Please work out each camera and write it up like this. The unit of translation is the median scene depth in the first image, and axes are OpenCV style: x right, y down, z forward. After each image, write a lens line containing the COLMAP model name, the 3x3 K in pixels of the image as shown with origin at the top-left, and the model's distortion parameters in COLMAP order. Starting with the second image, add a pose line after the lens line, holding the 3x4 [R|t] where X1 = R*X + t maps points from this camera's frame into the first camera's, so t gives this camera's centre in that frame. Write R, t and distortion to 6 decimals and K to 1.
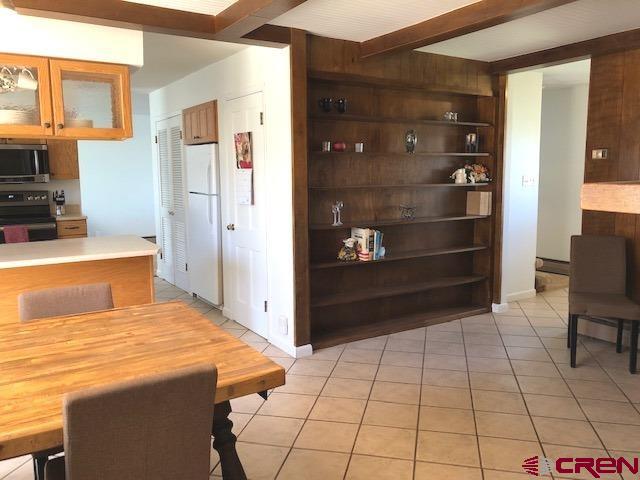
lens RADIAL K [[522.5, 0, 320.1], [0, 522.5, 228.8], [0, 0, 1]] dist [0.021716, -0.005917]
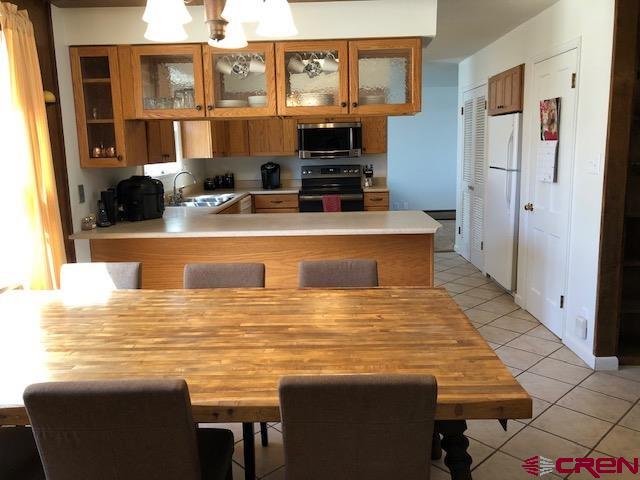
lens RADIAL K [[522.5, 0, 320.1], [0, 522.5, 228.8], [0, 0, 1]] dist [0.021716, -0.005917]
pose [[0.830822, 0.075359, -0.551413, 0.035338], [-0.045509, 0.996671, 0.067641, -0.012585], [0.554675, -0.031104, 0.831486, 0.066935]]
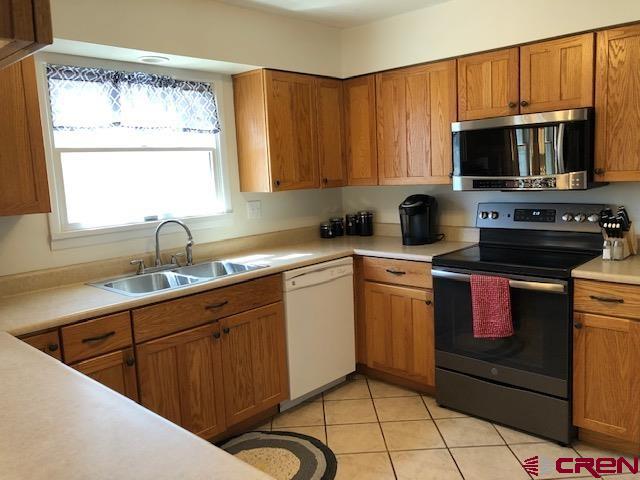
lens RADIAL K [[522.5, 0, 320.1], [0, 522.5, 228.8], [0, 0, 1]] dist [0.021716, -0.005917]
pose [[0.240872, 0.112200, -0.964050, -0.178004], [-0.062135, 0.993040, 0.100050, -0.124636], [0.968566, 0.035802, 0.246168, 0.961908]]
